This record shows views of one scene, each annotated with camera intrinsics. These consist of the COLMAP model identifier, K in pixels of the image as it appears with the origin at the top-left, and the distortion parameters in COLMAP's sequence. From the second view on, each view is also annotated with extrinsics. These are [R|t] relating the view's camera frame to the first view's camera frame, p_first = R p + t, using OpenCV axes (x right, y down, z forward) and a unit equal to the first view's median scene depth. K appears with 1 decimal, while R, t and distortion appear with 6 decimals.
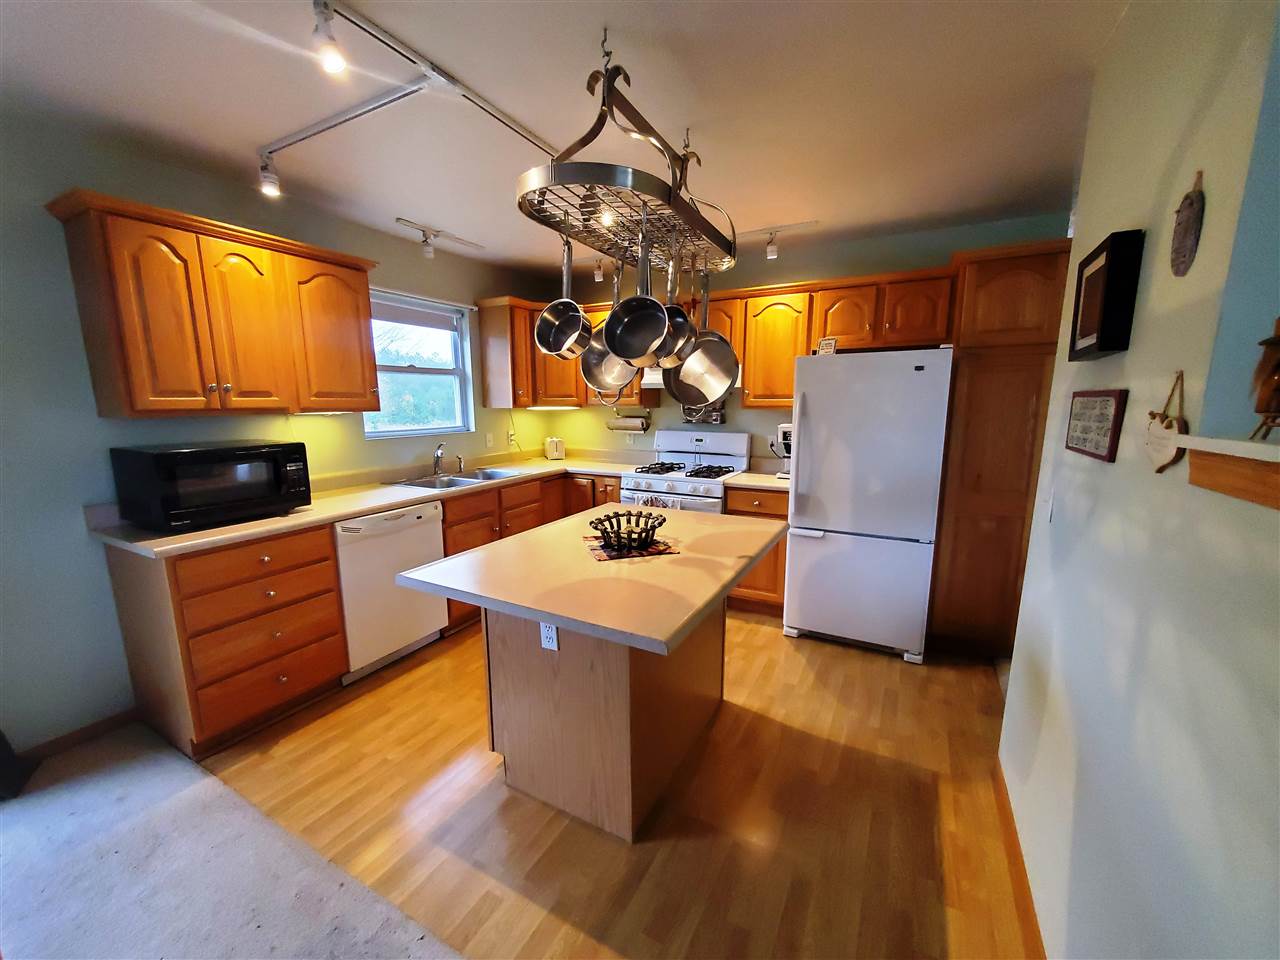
lens RADIAL K [[506.2, 0, 639.6], [0, 506.2, 487.6], [0, 0, 1]] dist [0.000249, -0.002045]
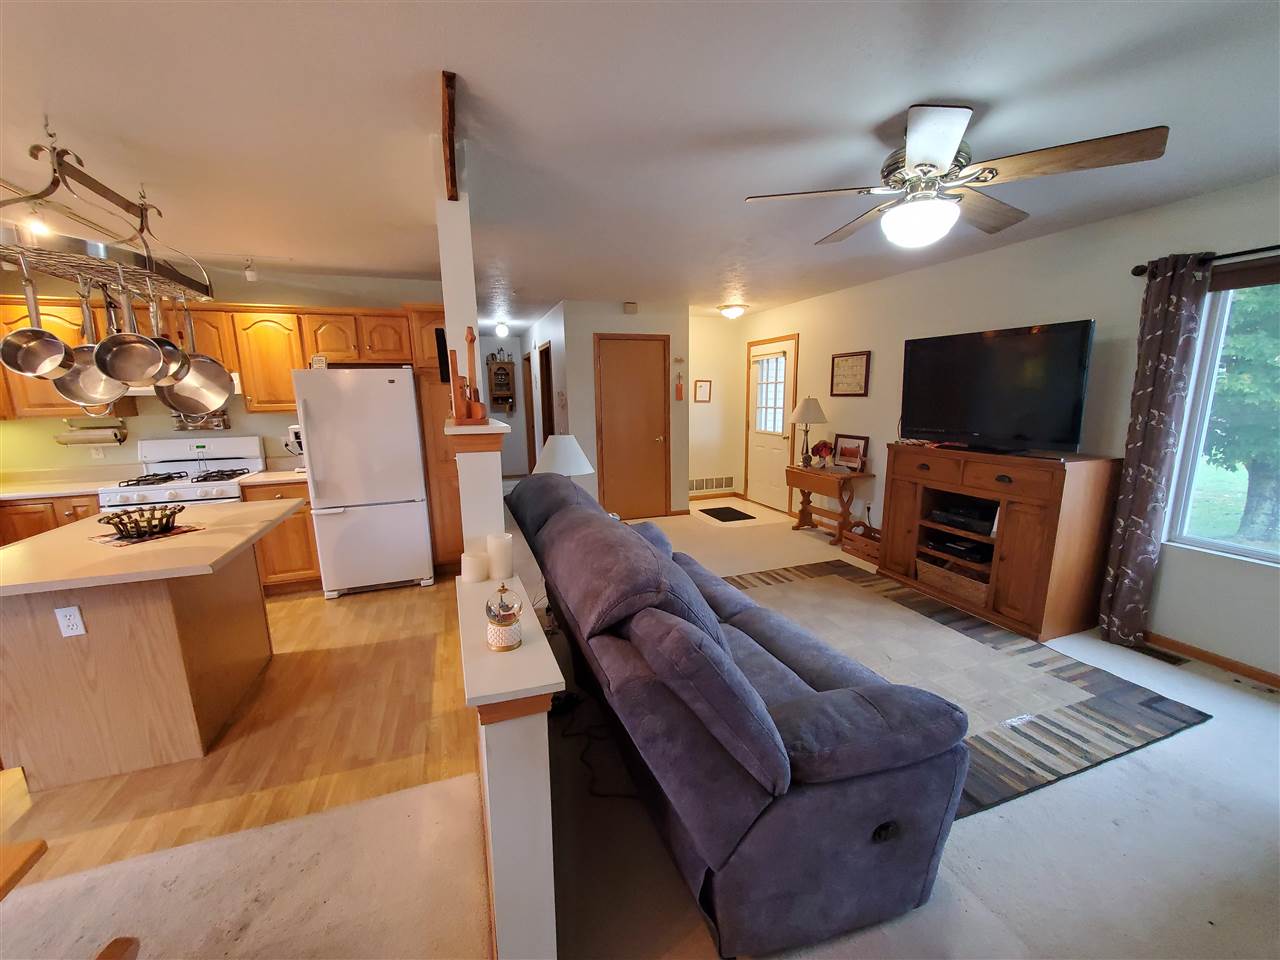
lens RADIAL K [[506.2, 0, 639.6], [0, 506.2, 487.6], [0, 0, 1]] dist [0.000249, -0.002045]
pose [[0.663928, -0.148441, 0.732915, -0.069173], [0.145072, 0.987047, 0.068494, 0.059131], [-0.733589, 0.060850, 0.676863, -0.418531]]
